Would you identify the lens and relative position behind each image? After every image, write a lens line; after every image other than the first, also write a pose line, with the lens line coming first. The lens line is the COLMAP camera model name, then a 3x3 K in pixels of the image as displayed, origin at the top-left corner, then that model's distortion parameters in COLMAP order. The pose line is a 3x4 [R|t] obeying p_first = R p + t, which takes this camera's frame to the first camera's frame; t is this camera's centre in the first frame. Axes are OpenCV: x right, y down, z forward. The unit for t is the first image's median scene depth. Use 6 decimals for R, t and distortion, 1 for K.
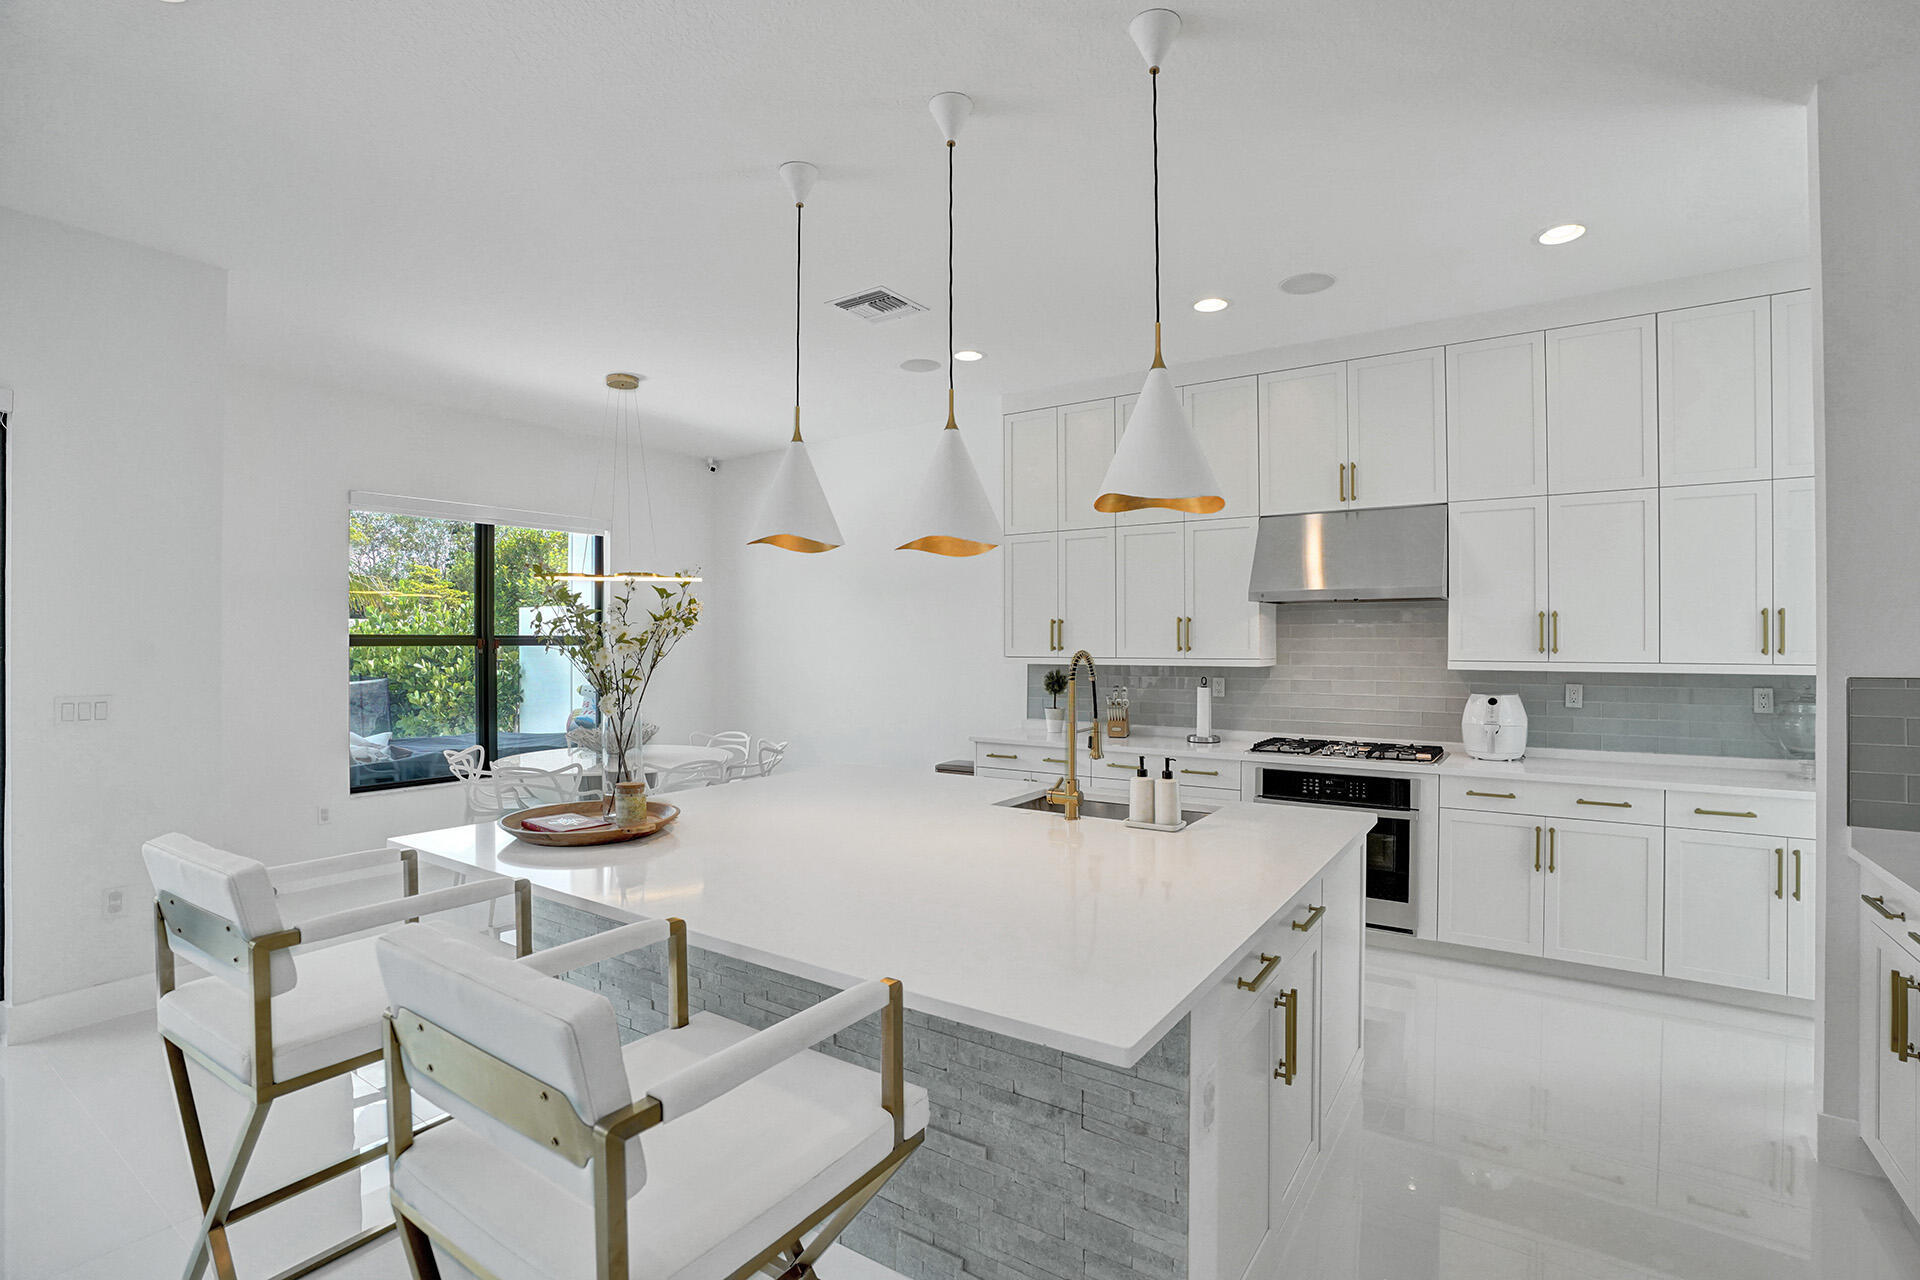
lens RADIAL K [[899.4, 0, 960.0], [0, 899.4, 640.0], [0, 0, 1]] dist [-0.037729, 0.014401]
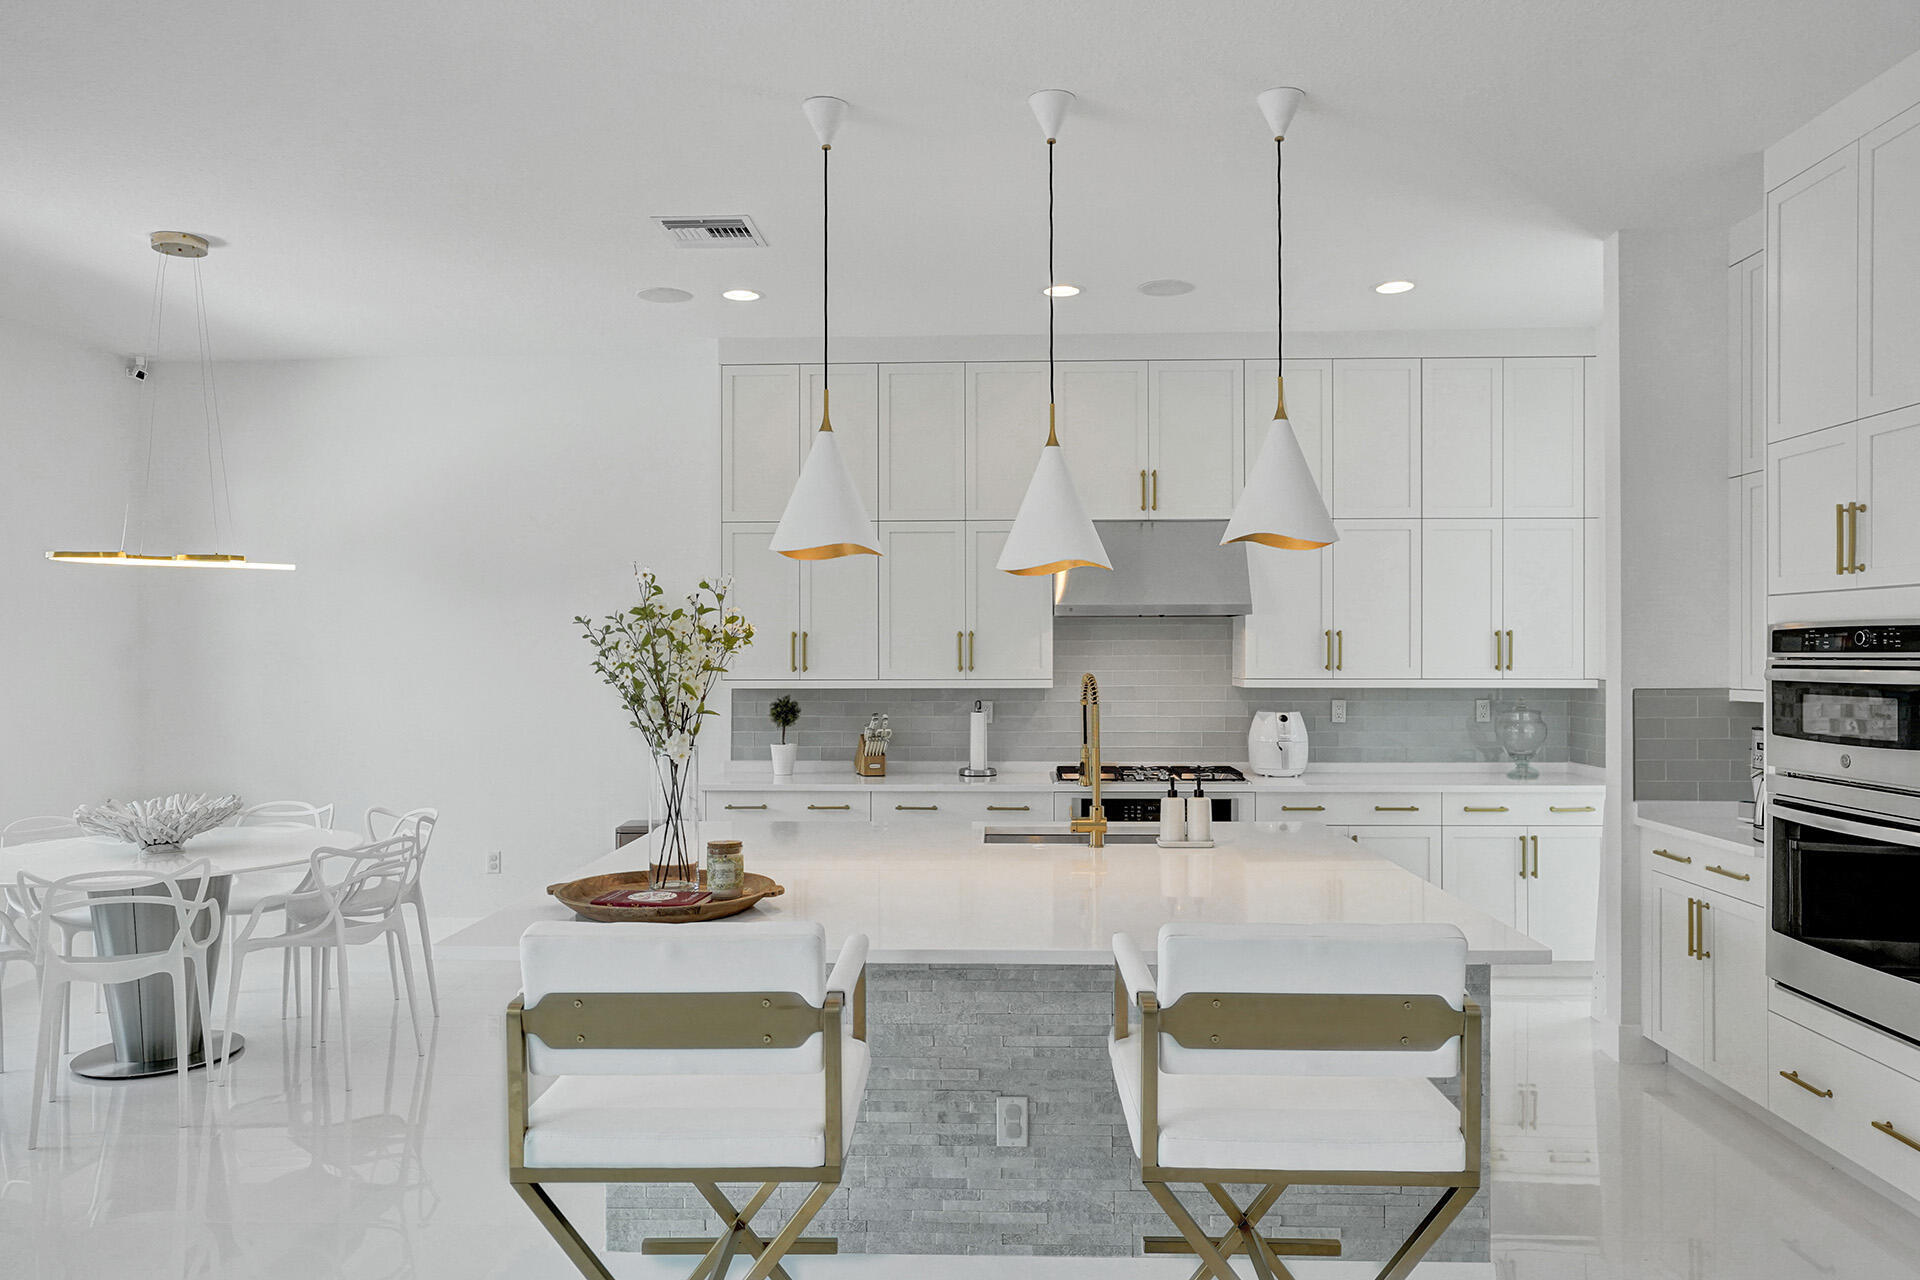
lens RADIAL K [[1302.9, 0, 960.0], [0, 1302.9, 640.0], [0, 0, 1]] dist [0.001741, -0.000696]
pose [[0.852303, 0.006655, 0.523006, -0.454921], [-0.000393, 0.999927, -0.012083, -0.002020], [-0.523048, 0.010093, 0.852243, -0.067802]]
